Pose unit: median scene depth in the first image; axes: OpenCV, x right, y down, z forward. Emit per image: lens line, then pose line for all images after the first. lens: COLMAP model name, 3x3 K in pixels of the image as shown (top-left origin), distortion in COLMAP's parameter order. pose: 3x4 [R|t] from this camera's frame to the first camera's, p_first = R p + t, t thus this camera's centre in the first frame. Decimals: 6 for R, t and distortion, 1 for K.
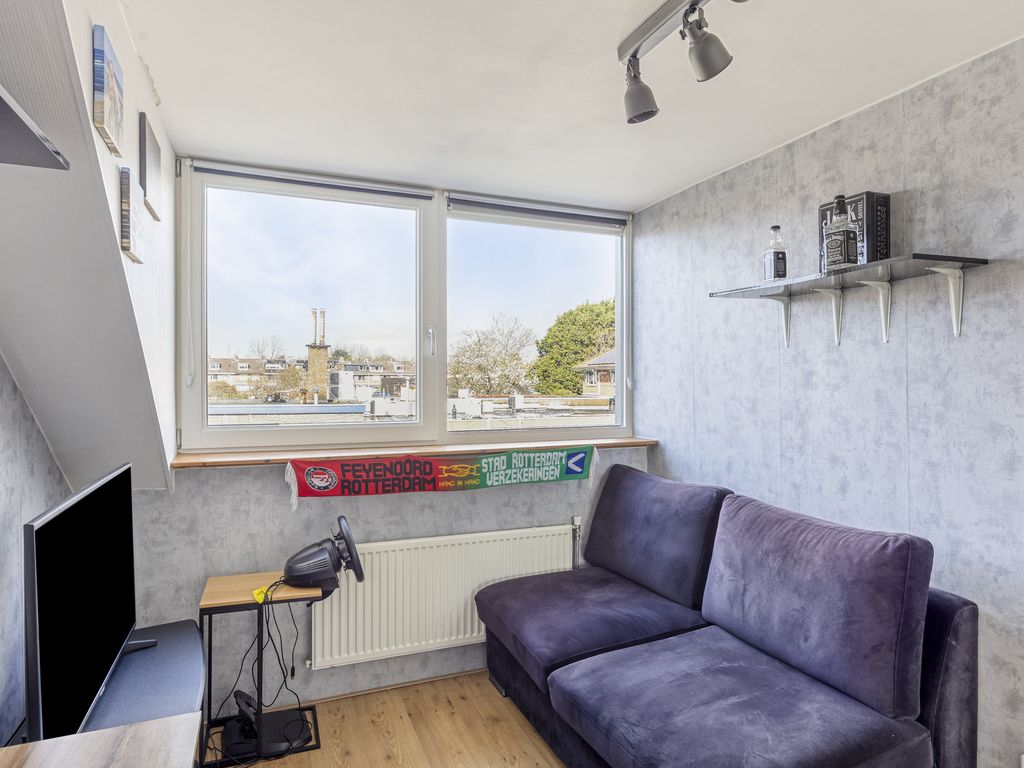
lens RADIAL K [[611.3, 0, 504.0], [0, 611.3, 379.9], [0, 0, 1]] dist [-0.000877, -0.004014]
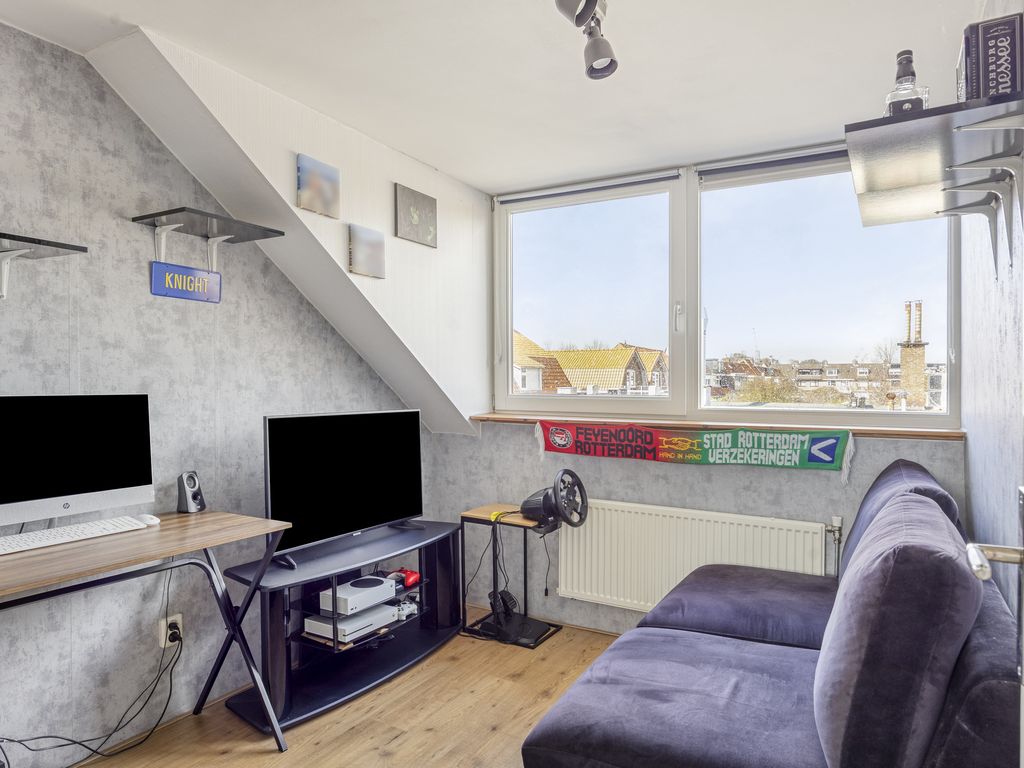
lens RADIAL K [[624.9, 0, 516.2], [0, 624.9, 388.9], [0, 0, 1]] dist [-0.000747, 0.000050]
pose [[0.631562, 0.011051, -0.775246, 0.556756], [-0.005681, 0.999938, 0.009626, 0.050170], [0.775304, -0.001676, 0.631586, 0.142847]]
